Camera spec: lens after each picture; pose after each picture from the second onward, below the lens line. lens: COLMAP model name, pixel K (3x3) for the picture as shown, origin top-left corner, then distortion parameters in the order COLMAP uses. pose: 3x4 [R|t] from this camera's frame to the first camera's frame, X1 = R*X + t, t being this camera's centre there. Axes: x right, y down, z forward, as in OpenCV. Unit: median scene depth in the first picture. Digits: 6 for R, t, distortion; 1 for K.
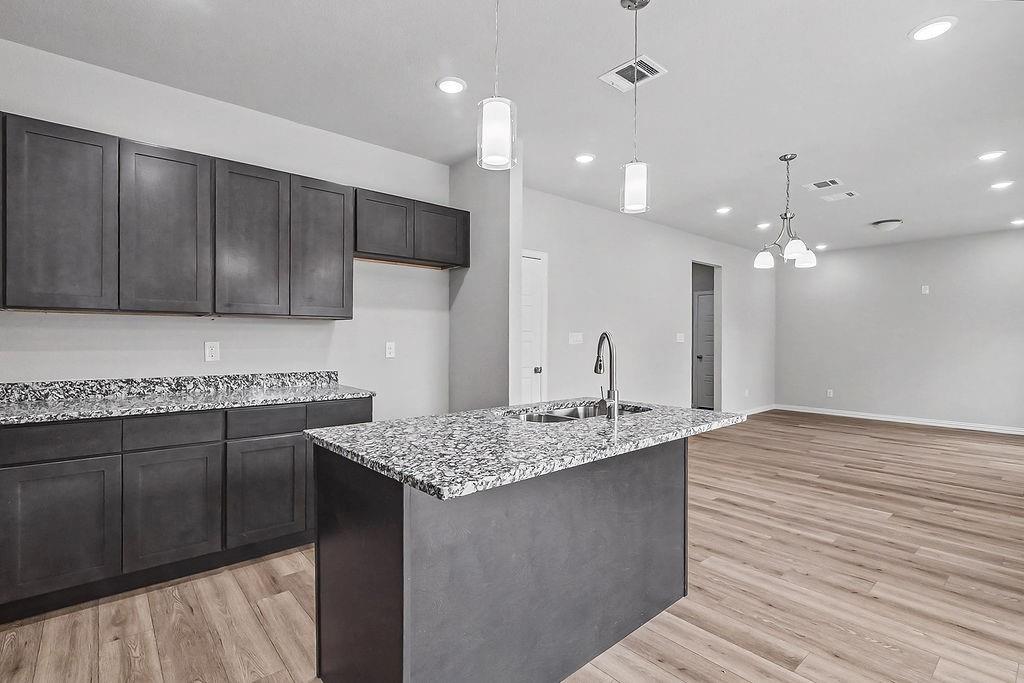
lens RADIAL K [[479.3, 0, 508.4], [0, 479.3, 343.4], [0, 0, 1]] dist [-0.002394, -0.000343]
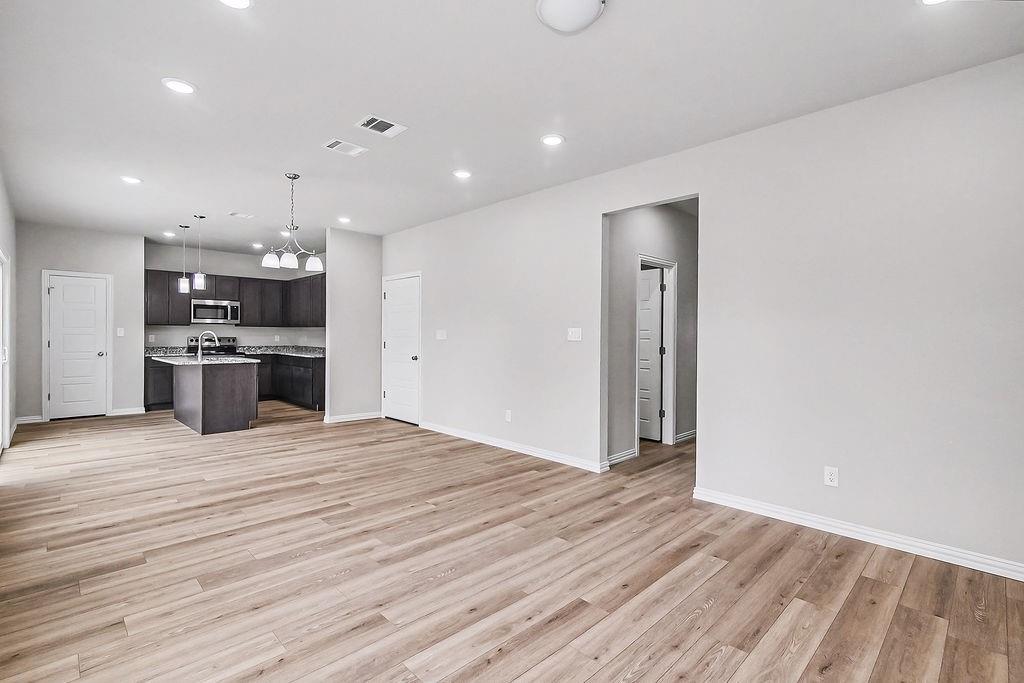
lens RADIAL K [[468.2, 0, 512.0], [0, 468.2, 341.5], [0, 0, 1]] dist [-0.001735, -0.000243]
pose [[0.077082, 0.010810, -0.996966, 1.998687], [-0.016353, 0.999820, 0.009577, -0.012163], [0.996891, 0.015565, 0.077245, 1.648990]]
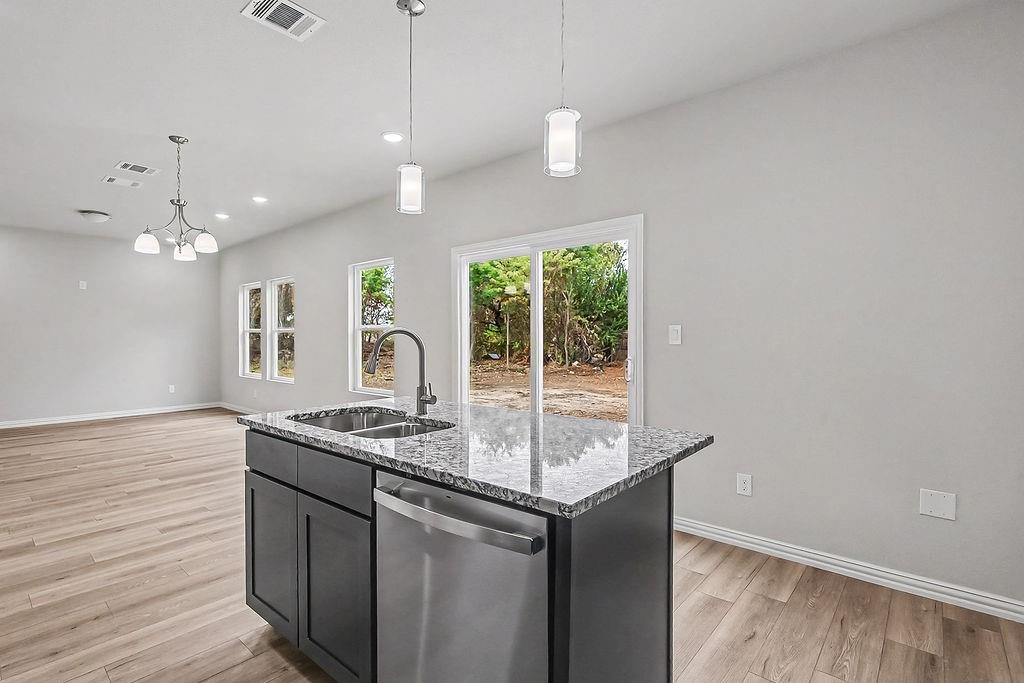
lens RADIAL K [[486.3, 0, 494.2], [0, 486.3, 337.5], [0, 0, 1]] dist [-0.000121, -0.000146]
pose [[-0.130269, -0.005352, 0.991464, -0.498937], [0.007909, 0.999948, 0.006437, -0.005943], [-0.991447, 0.008680, -0.130220, 0.589871]]
